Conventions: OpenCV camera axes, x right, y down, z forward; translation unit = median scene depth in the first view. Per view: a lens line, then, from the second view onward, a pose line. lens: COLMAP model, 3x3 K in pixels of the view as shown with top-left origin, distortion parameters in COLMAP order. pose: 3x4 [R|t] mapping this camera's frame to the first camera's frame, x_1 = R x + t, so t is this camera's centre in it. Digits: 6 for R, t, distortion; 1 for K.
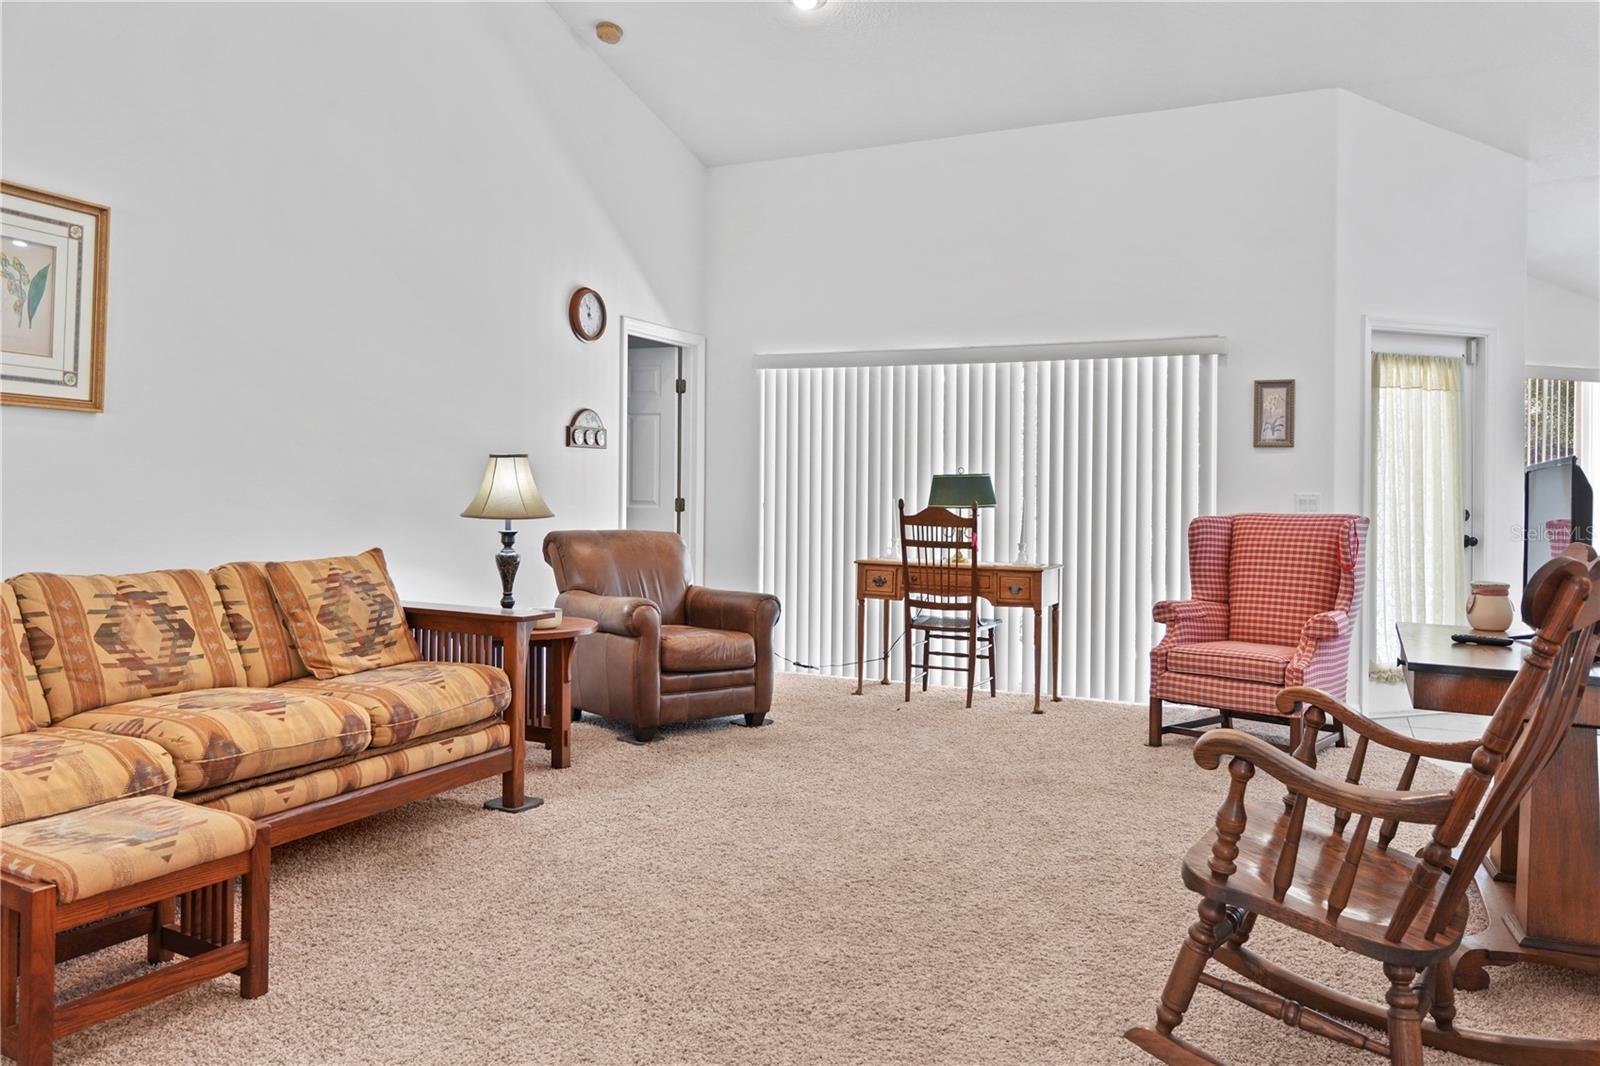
lens RADIAL K [[1159.9, 0, 779.6], [0, 1159.9, 488.0], [0, 0, 1]] dist [0.000199, -0.001484]
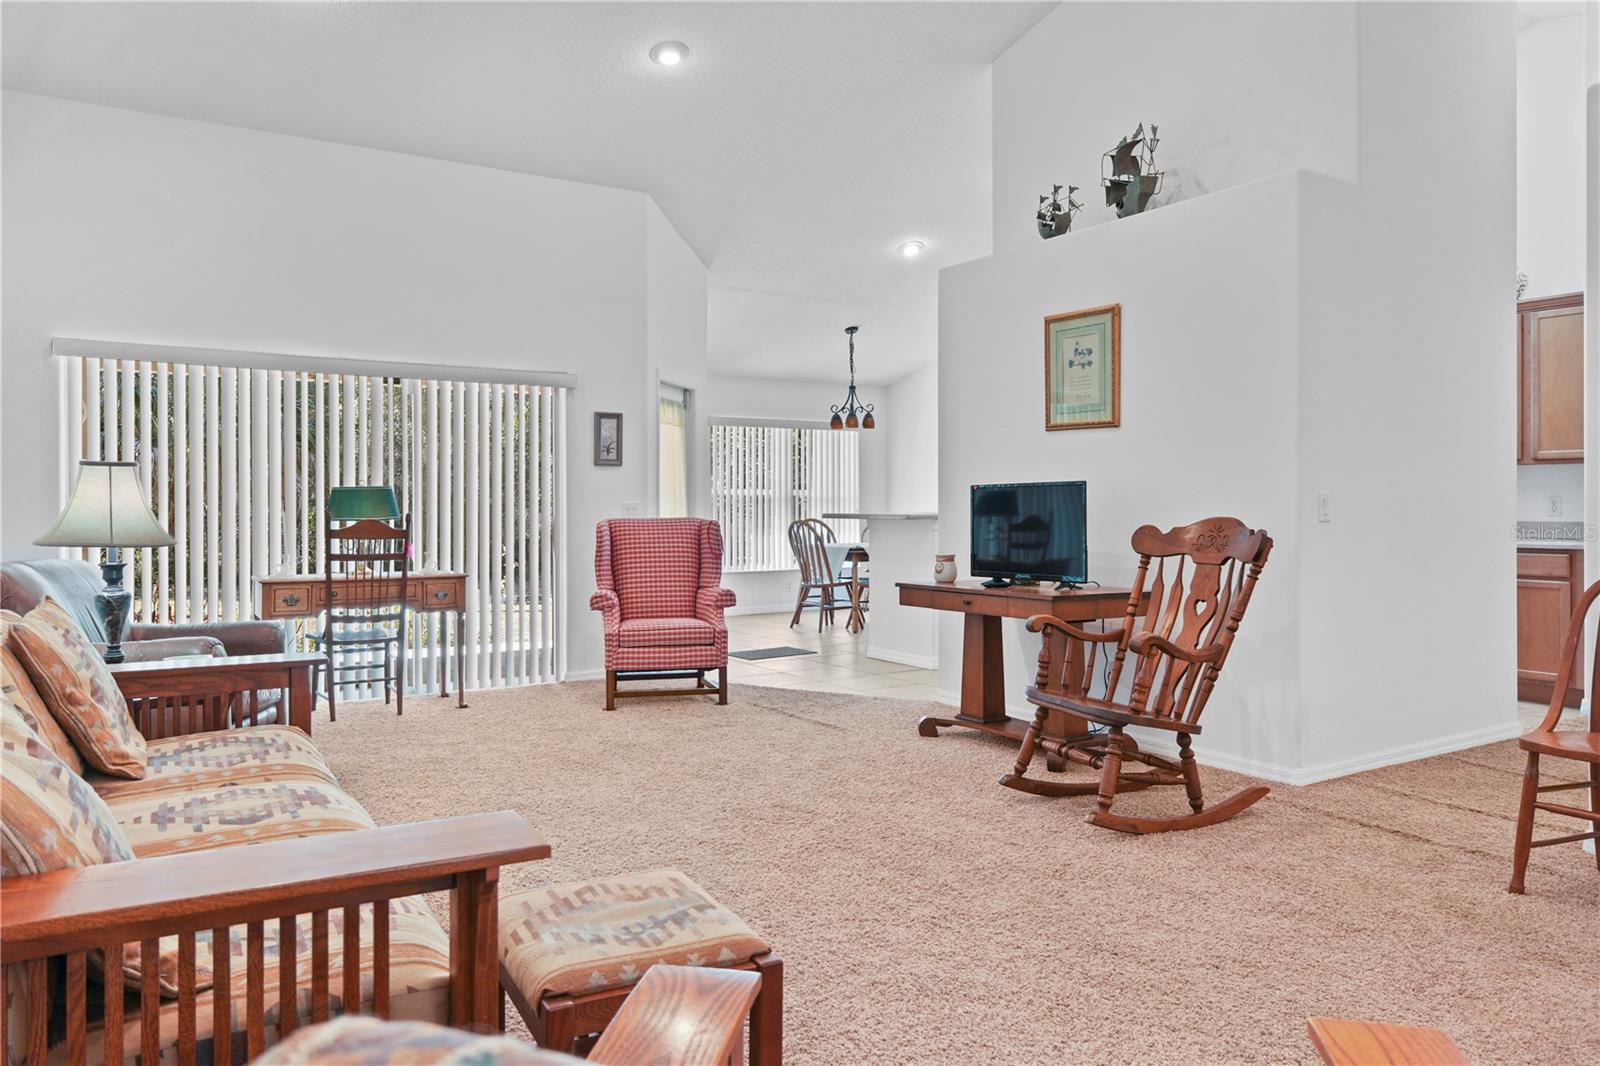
lens RADIAL K [[1091.1, 0, 809.5], [0, 1091.1, 502.3], [0, 0, 1]] dist [-0.023654, -0.001015]
pose [[0.523128, -0.011564, 0.852176, -0.512905], [0.006632, 0.999933, 0.009498, -0.005322], [-0.852229, 0.000683, 0.523169, 0.210372]]
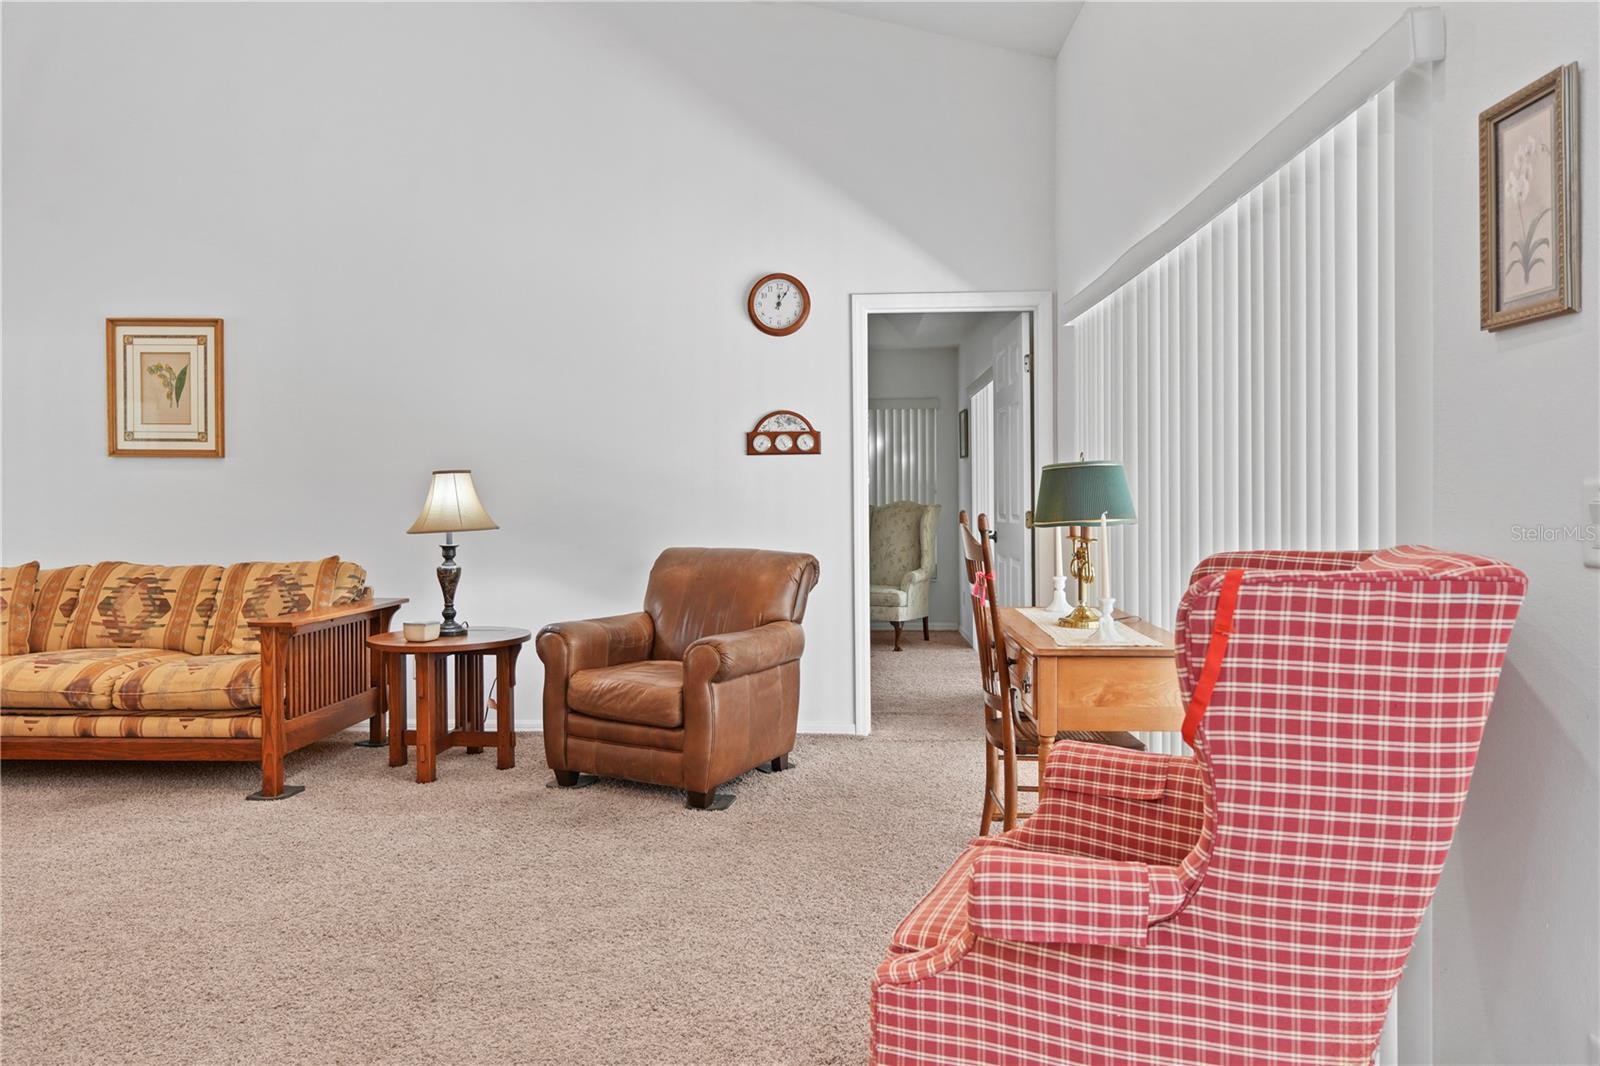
lens RADIAL K [[1044.4, 0, 797.6], [0, 1044.4, 511.8], [0, 0, 1]] dist [-0.000601, 0.002190]
pose [[0.389526, -0.004655, -0.921004, 0.646004], [0.013573, 0.999908, 0.000687, 0.009545], [0.920915, -0.012769, 0.389554, 0.797560]]
